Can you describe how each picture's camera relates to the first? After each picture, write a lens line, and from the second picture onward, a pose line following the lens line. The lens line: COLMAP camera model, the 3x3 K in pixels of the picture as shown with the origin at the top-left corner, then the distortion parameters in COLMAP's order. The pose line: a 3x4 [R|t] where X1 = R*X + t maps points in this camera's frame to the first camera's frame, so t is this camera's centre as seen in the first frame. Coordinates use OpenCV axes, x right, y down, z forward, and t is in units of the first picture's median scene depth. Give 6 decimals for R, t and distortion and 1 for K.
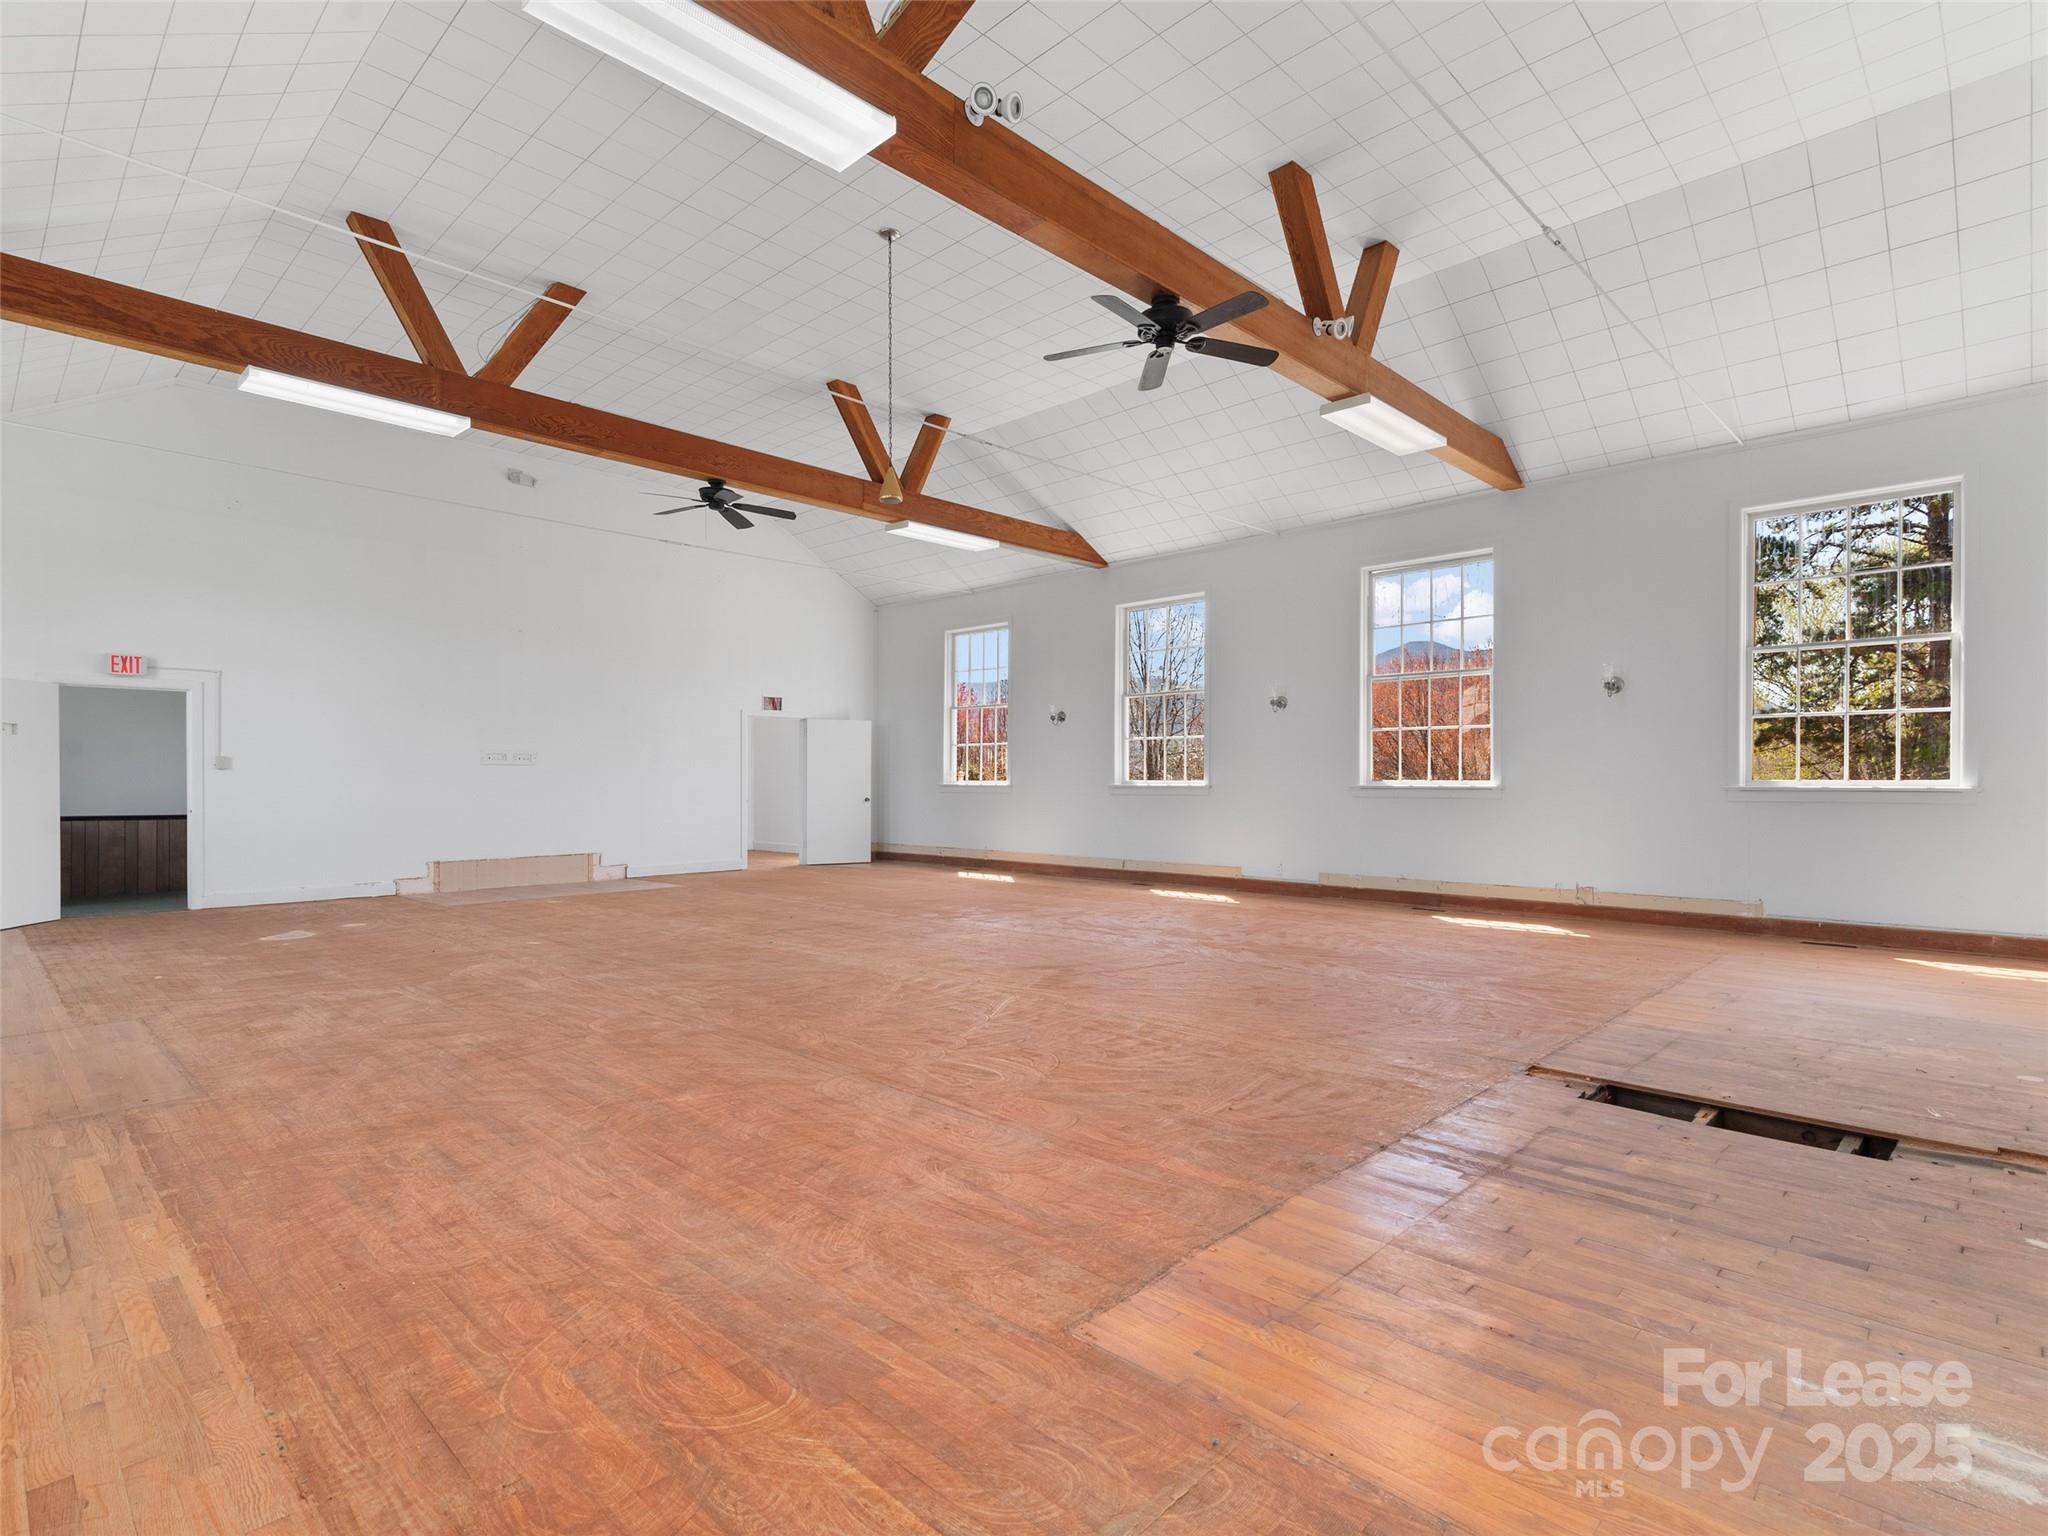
lens RADIAL K [[1041.4, 0, 1013.5], [0, 1041.4, 775.9], [0, 0, 1]] dist [0.012995, 0.000248]
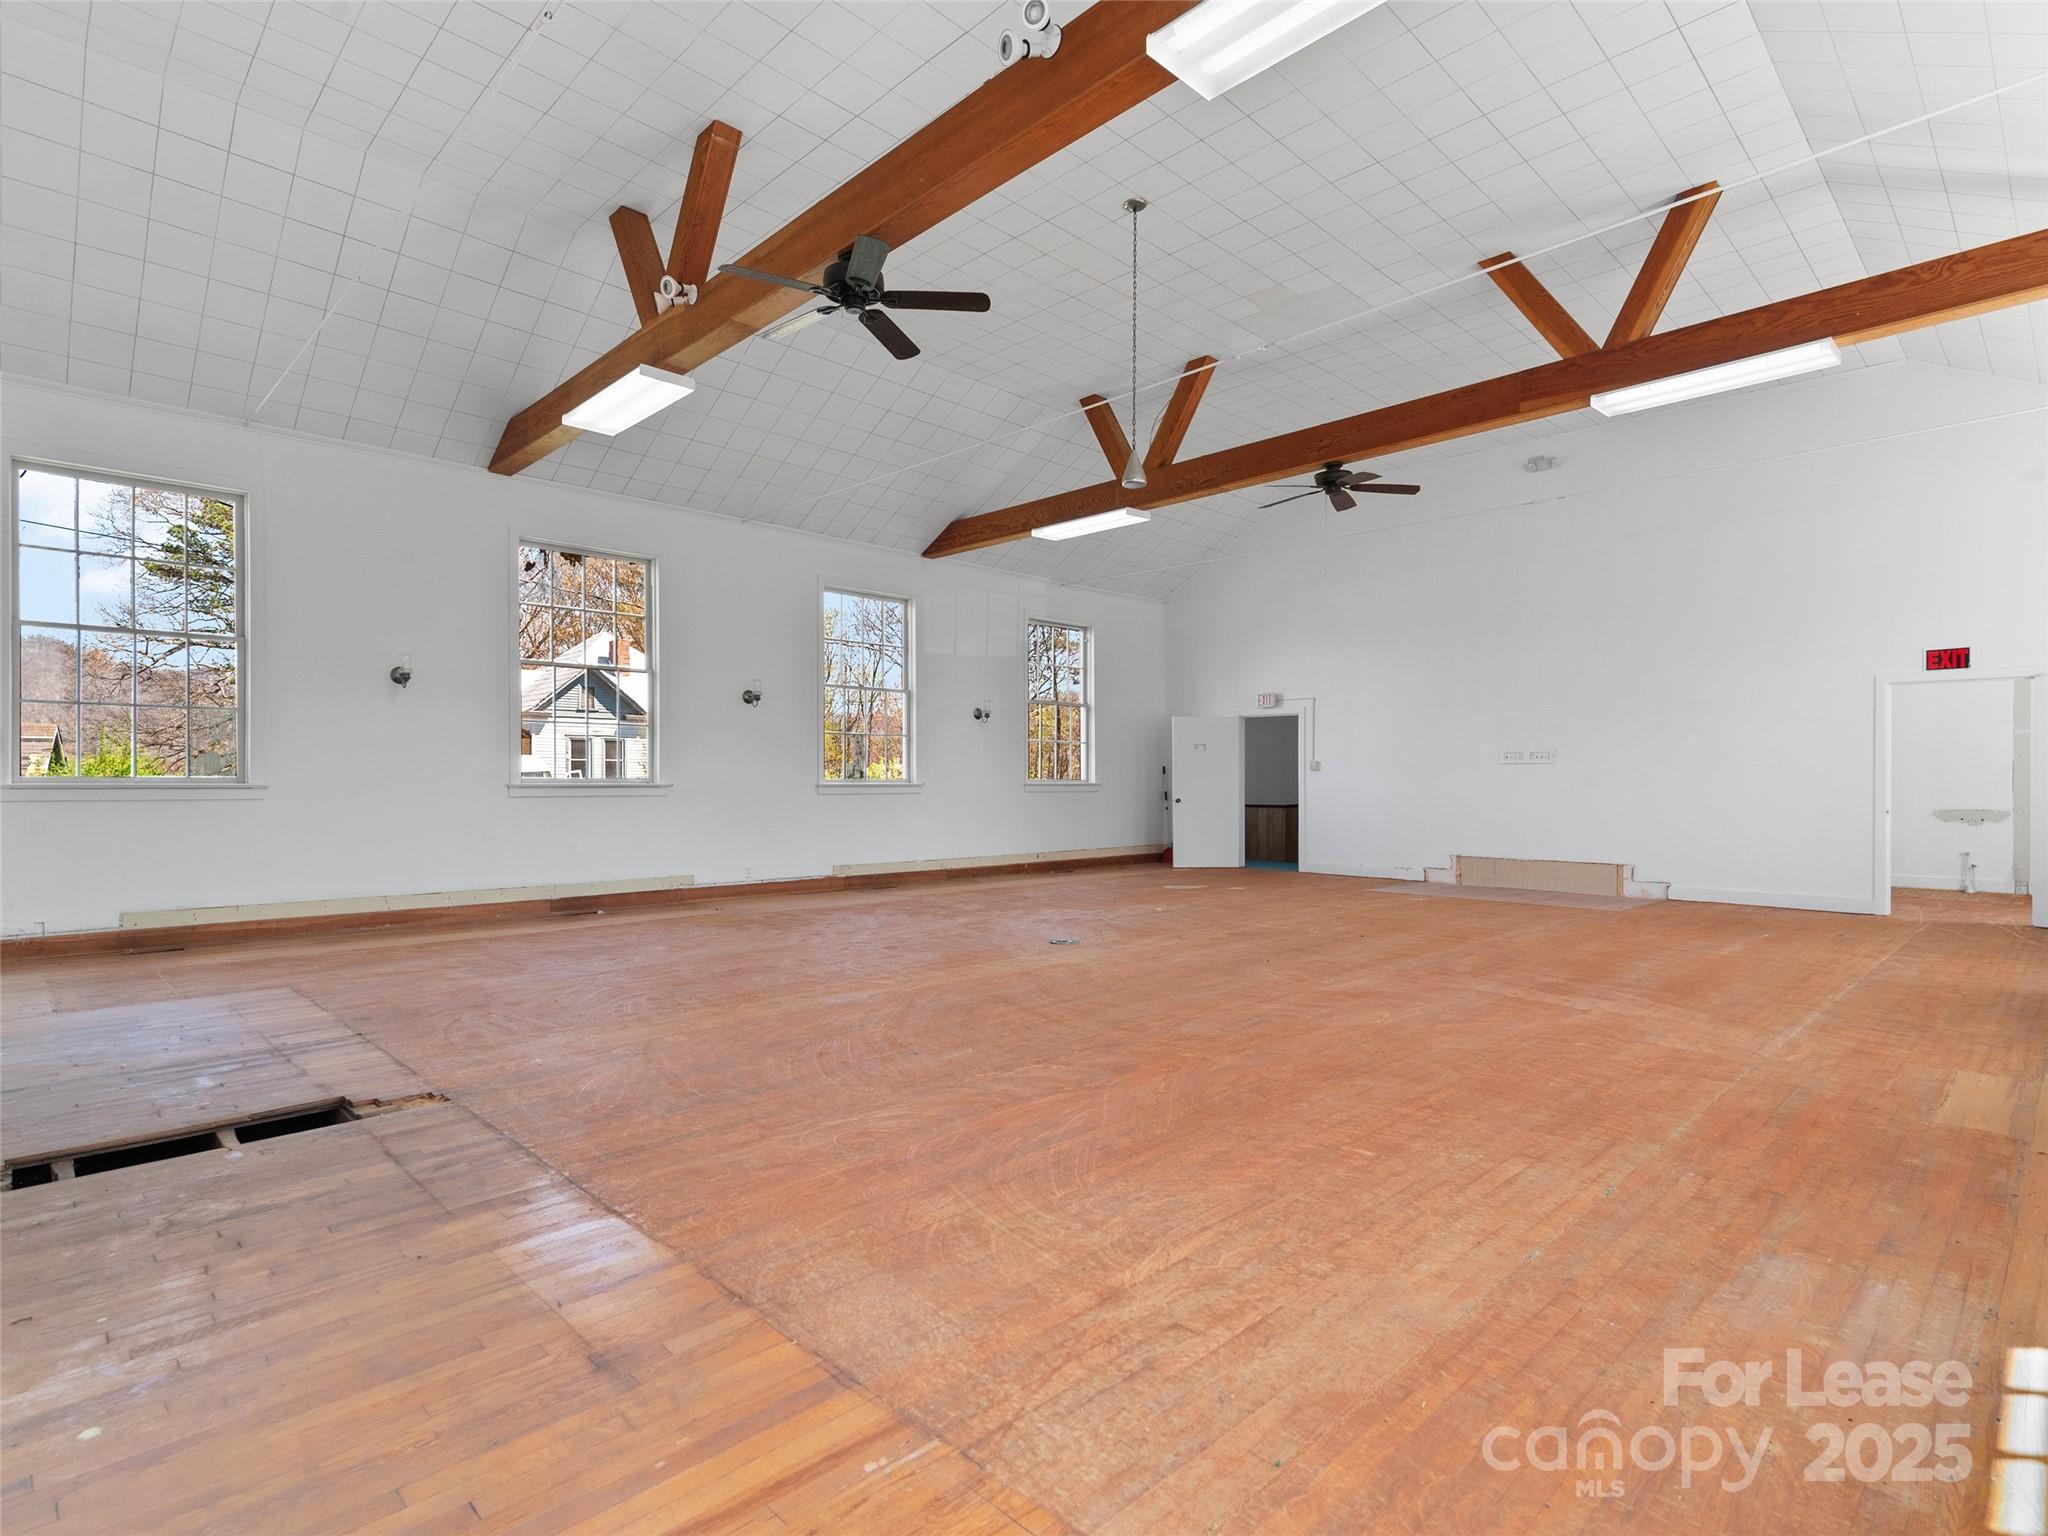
lens RADIAL K [[1041.4, 0, 1013.4], [0, 1041.4, 773.3], [0, 0, 1]] dist [0.012995, 0.000248]
pose [[-0.026951, -0.004933, -0.999625, 0.627581], [0.002327, 0.999985, -0.004997, 0.002727], [0.999634, -0.002461, -0.026939, 0.687372]]
